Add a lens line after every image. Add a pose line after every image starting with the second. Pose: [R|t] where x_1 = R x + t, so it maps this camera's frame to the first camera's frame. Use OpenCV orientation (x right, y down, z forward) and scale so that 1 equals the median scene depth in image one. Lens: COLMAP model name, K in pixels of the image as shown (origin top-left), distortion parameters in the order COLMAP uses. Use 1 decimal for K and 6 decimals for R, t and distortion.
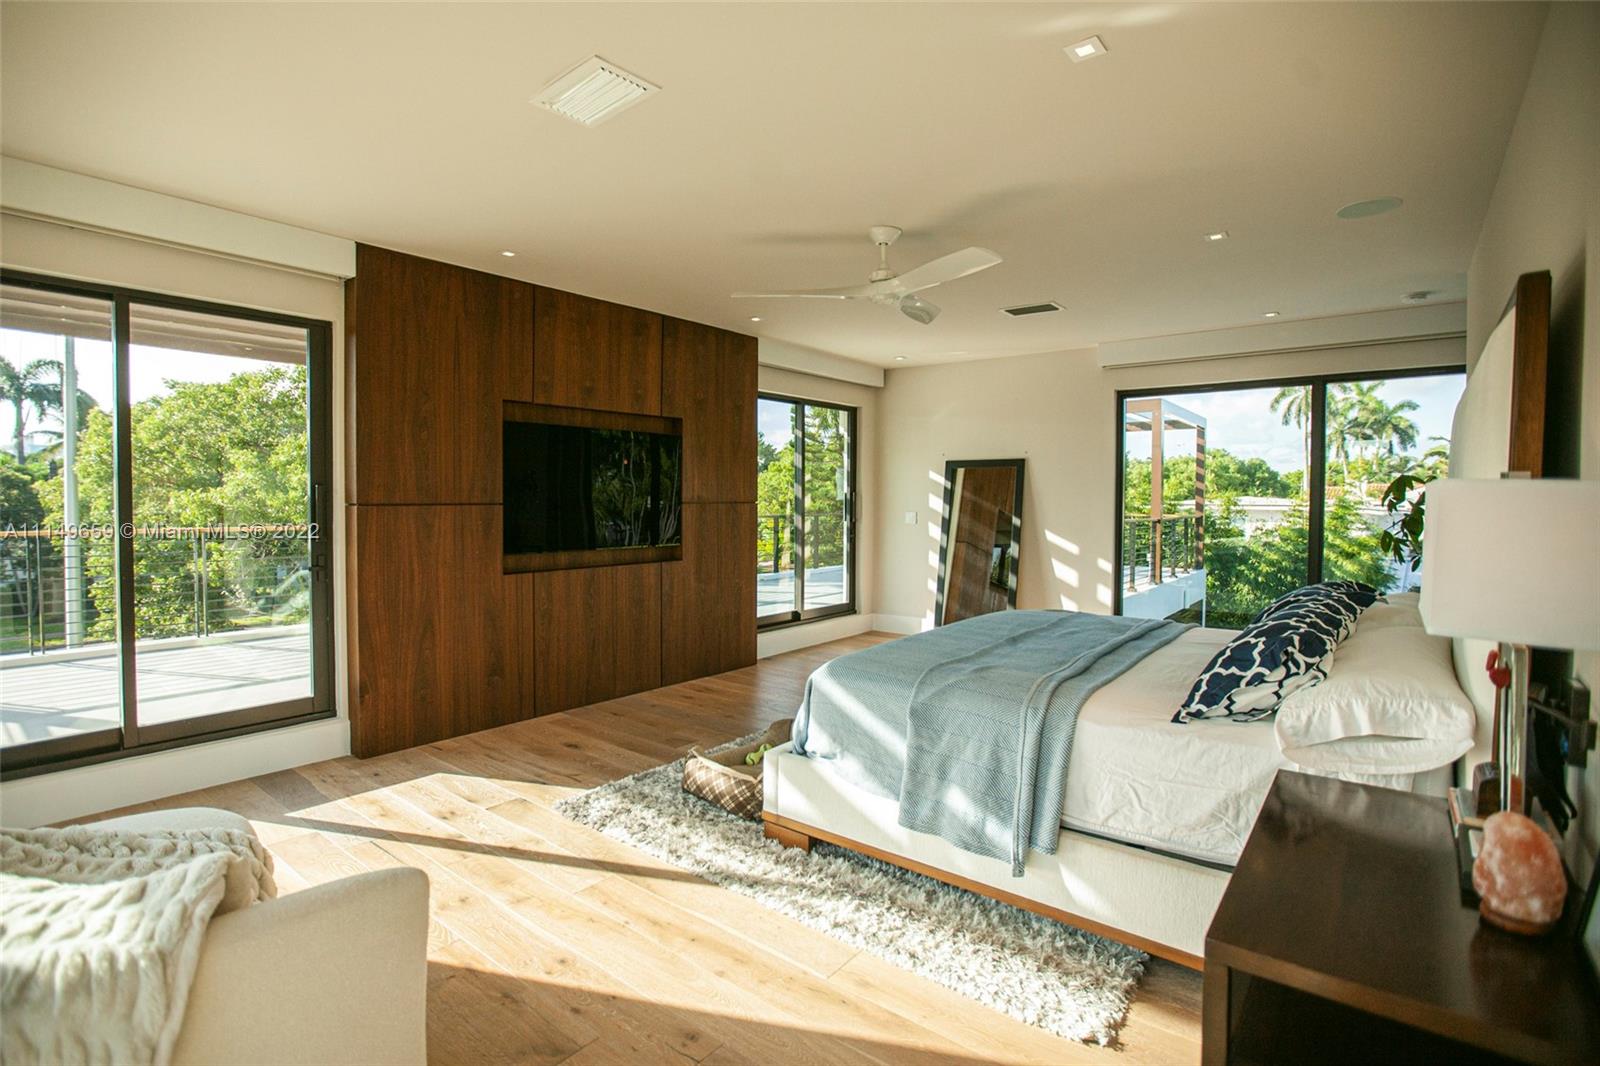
lens RADIAL K [[795.9, 0, 780.6], [0, 795.9, 517.7], [0, 0, 1]] dist [0.013095, 0.000159]
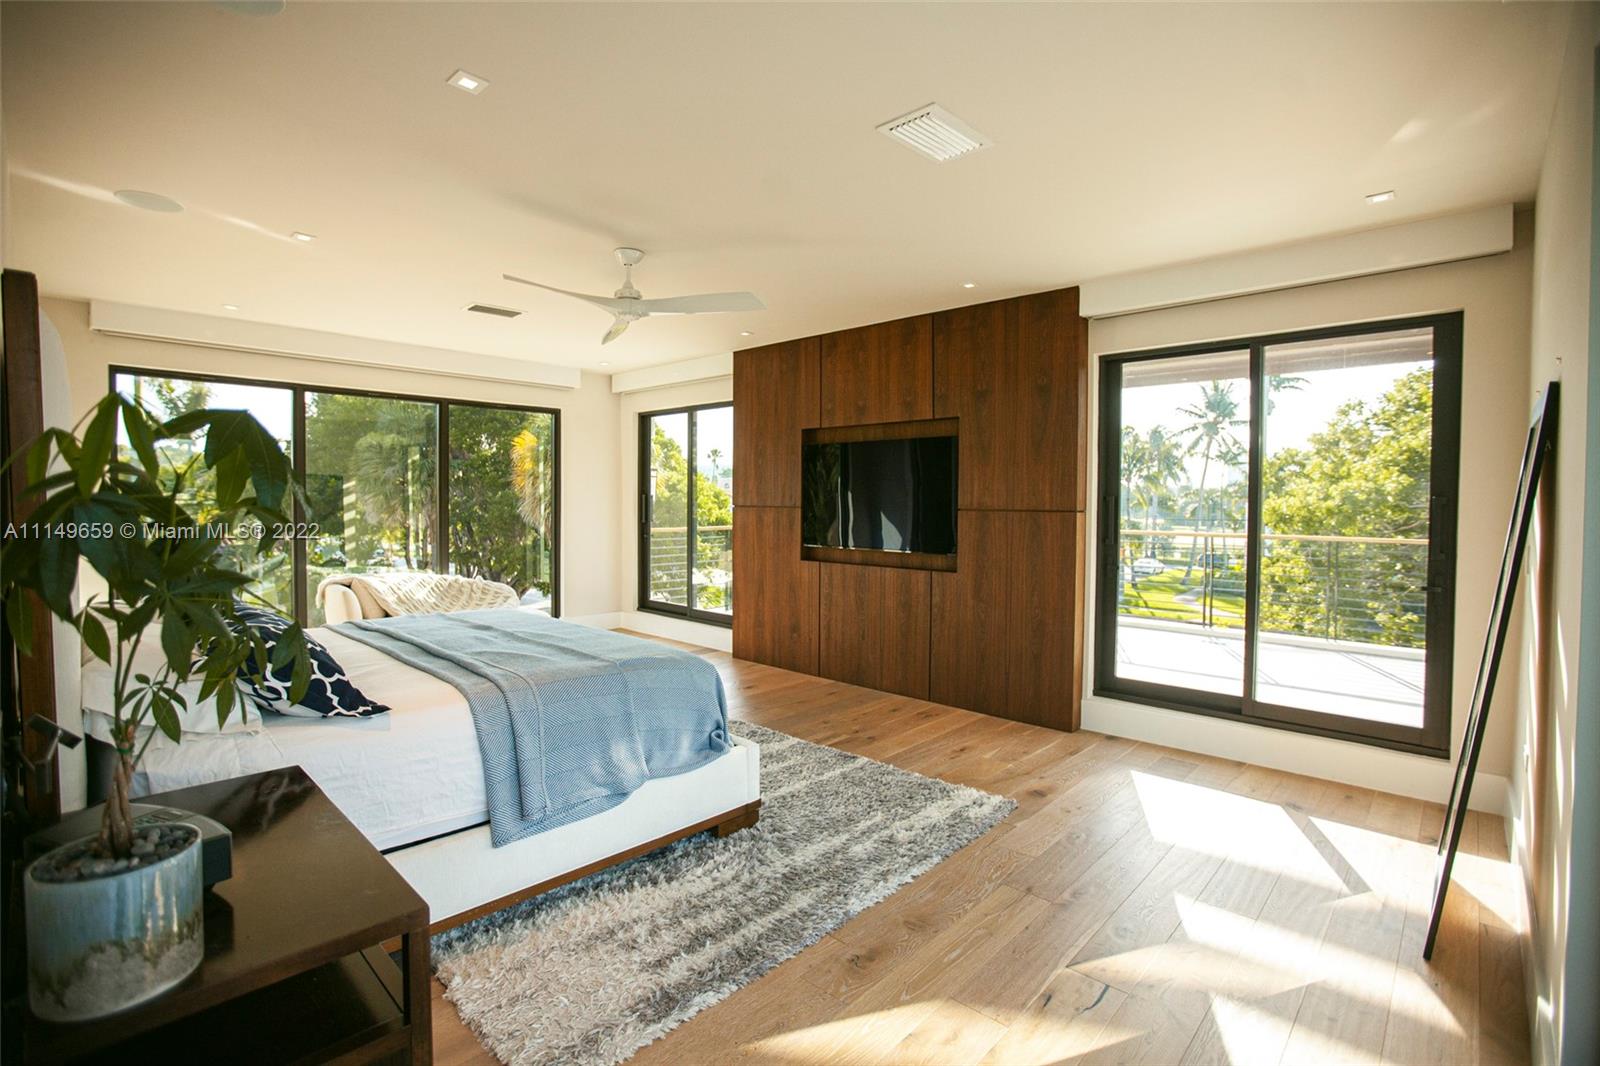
lens RADIAL K [[754.1, 0, 800.0], [0, 754.1, 533.0], [0, 0, 1]] dist [-0.037678, 0.008961]
pose [[-0.053898, 0.037484, -0.997843, 0.869701], [-0.036833, 0.998541, 0.039499, -0.022426], [0.997867, 0.038882, -0.052438, 1.007906]]
